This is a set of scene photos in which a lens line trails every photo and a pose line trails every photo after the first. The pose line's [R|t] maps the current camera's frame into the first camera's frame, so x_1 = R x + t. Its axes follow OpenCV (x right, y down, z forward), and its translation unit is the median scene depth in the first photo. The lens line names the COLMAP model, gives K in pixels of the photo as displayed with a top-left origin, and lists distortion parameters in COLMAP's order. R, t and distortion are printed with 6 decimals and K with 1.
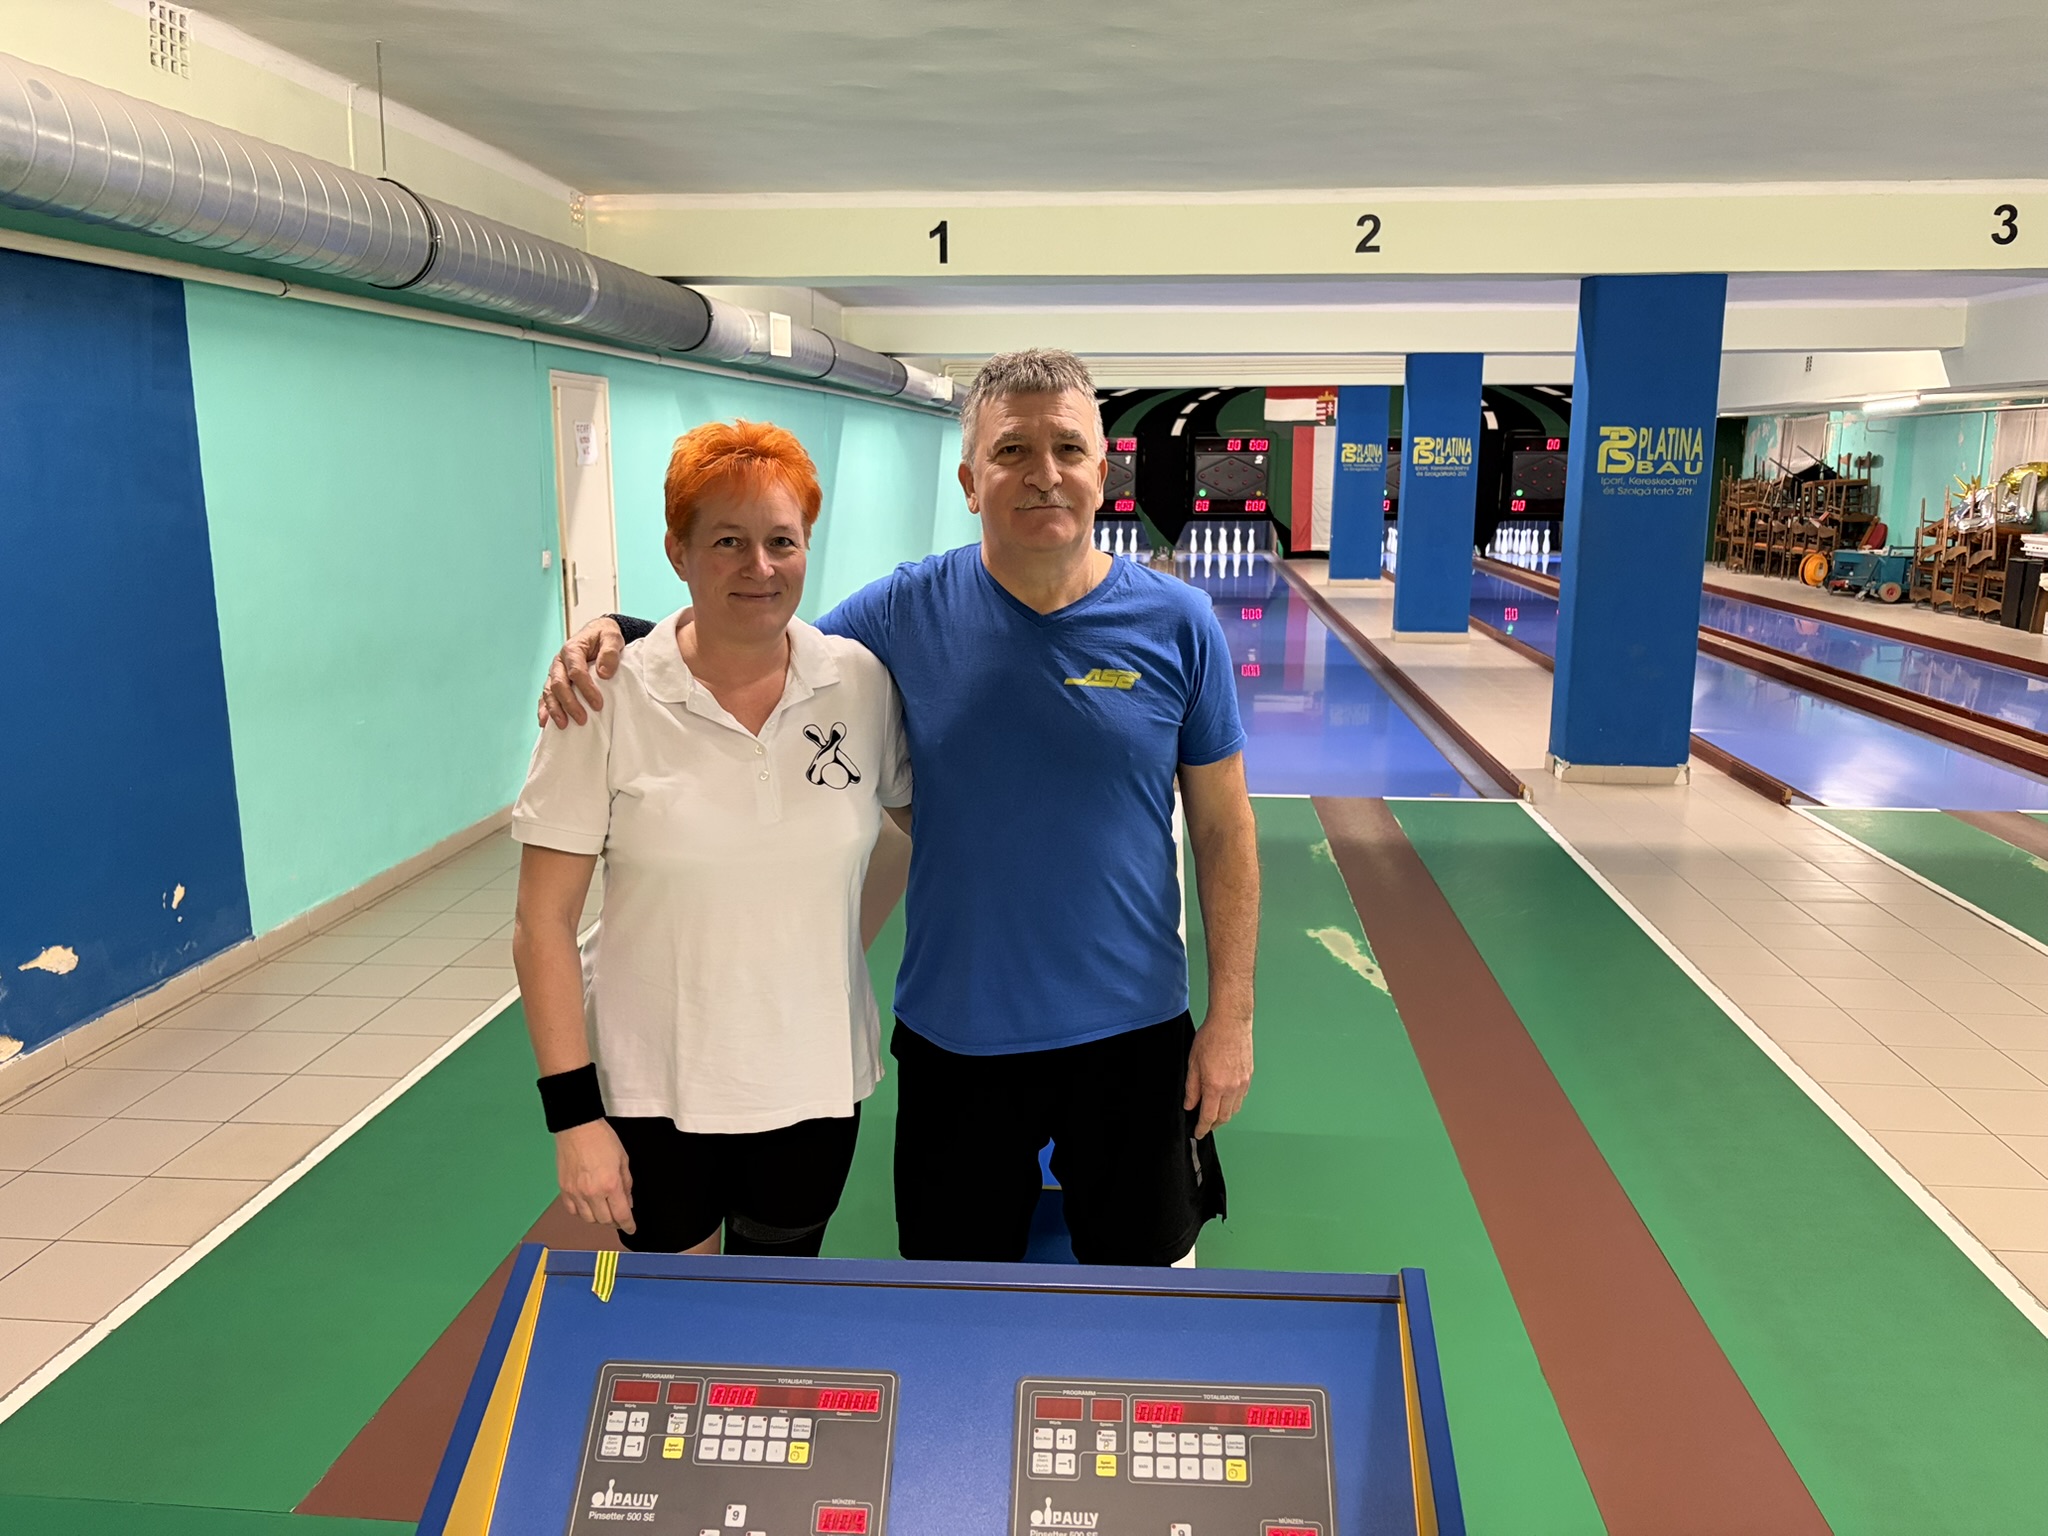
lens RADIAL K [[1532.0, 0, 1024.0], [0, 1532.0, 768.0], [0, 0, 1]] dist [0.014239, -0.008551]
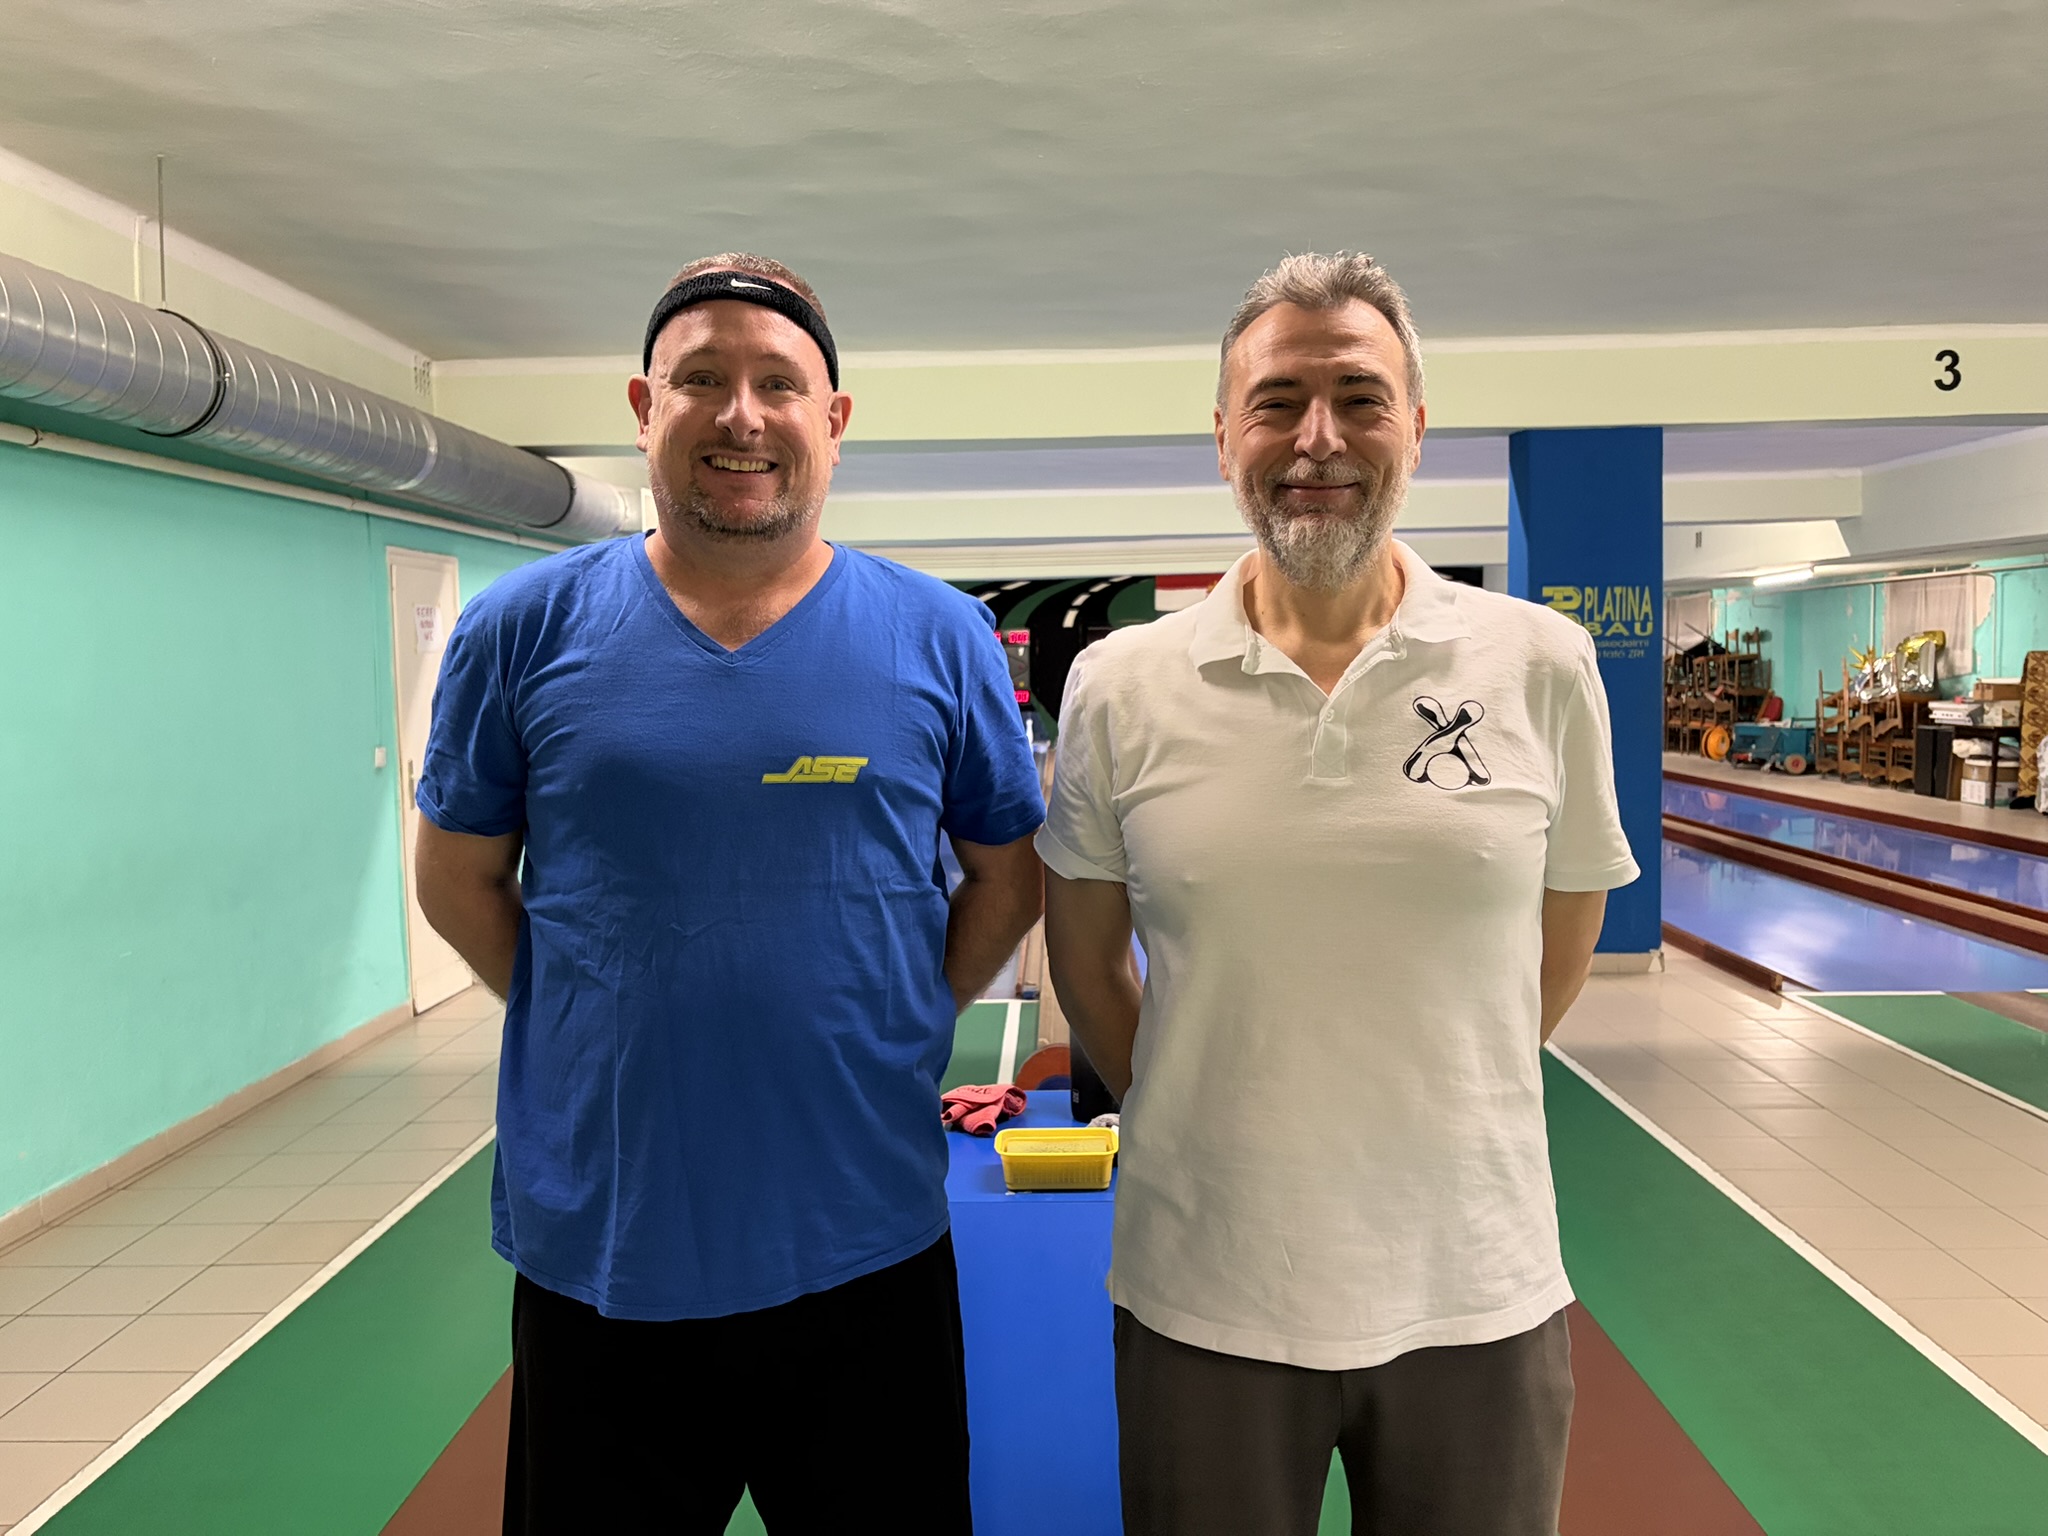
lens RADIAL K [[1527.1, 0, 1001.3], [0, 1527.1, 777.2], [0, 0, 1]] dist [0.005057, 0.005688]
pose [[0.998085, -0.026363, 0.055958, -0.002990], [0.033024, 0.992023, -0.121651, -0.003420], [-0.052305, 0.123266, 0.990994, 0.058438]]
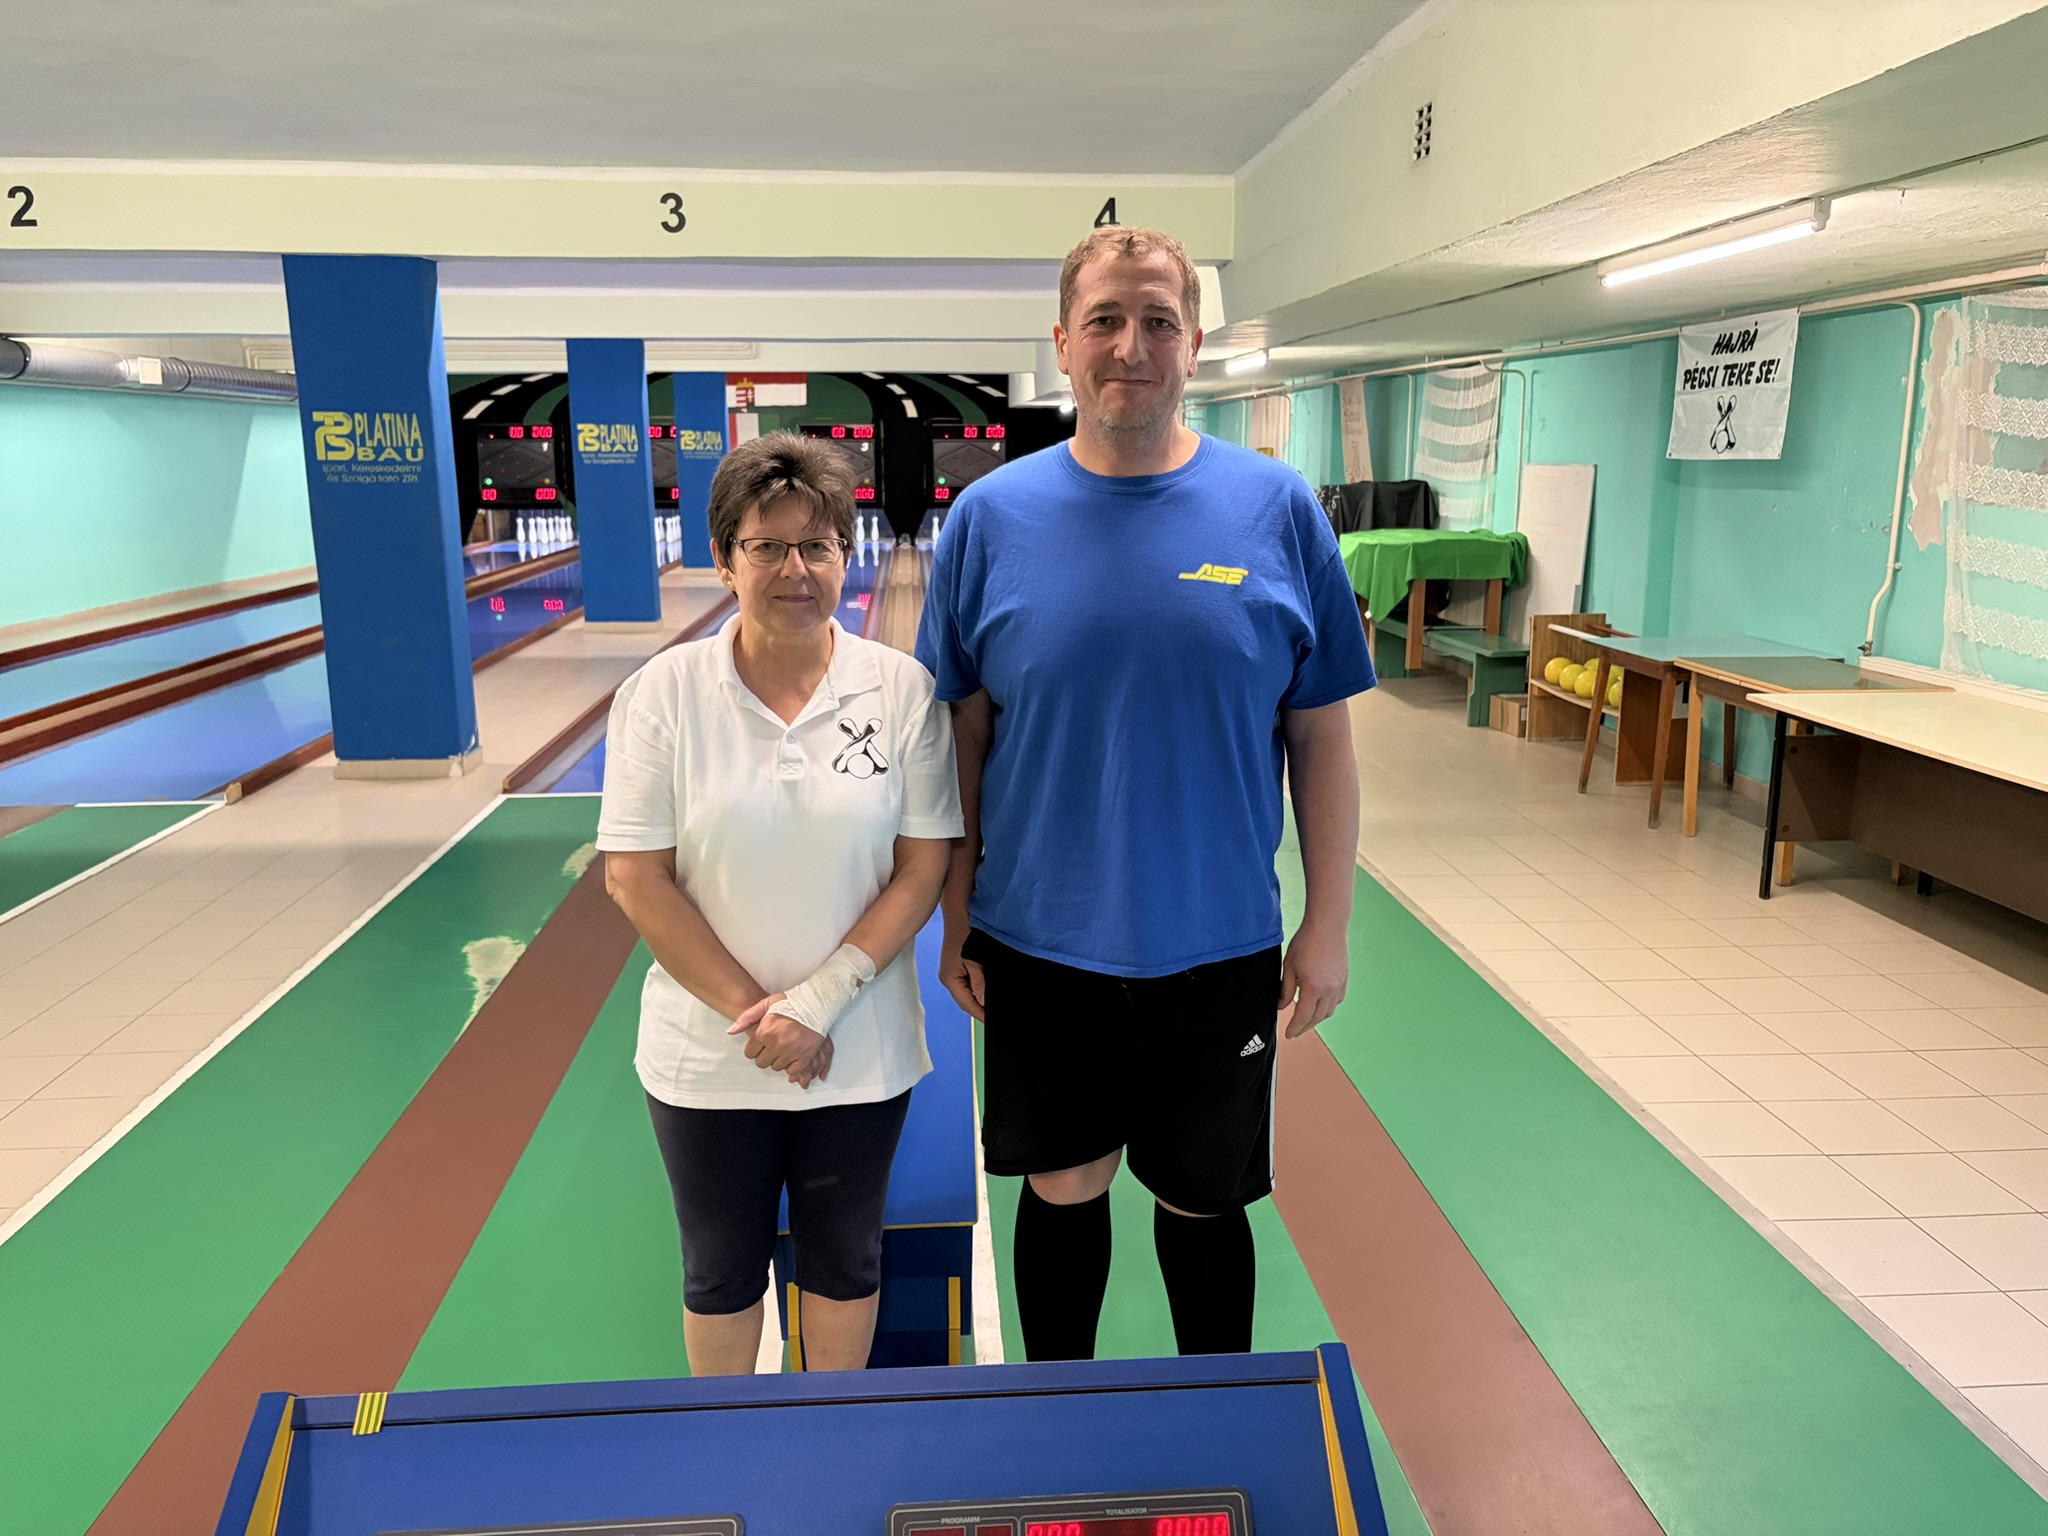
lens RADIAL K [[1532.0, 0, 1024.0], [0, 1532.0, 768.0], [0, 0, 1]] dist [0.014239, -0.008551]
pose [[0.986304, -0.037899, 0.160524, 0.330317], [0.036708, 0.999272, 0.010381, 0.004451], [-0.160801, -0.004346, 0.986977, -0.016026]]
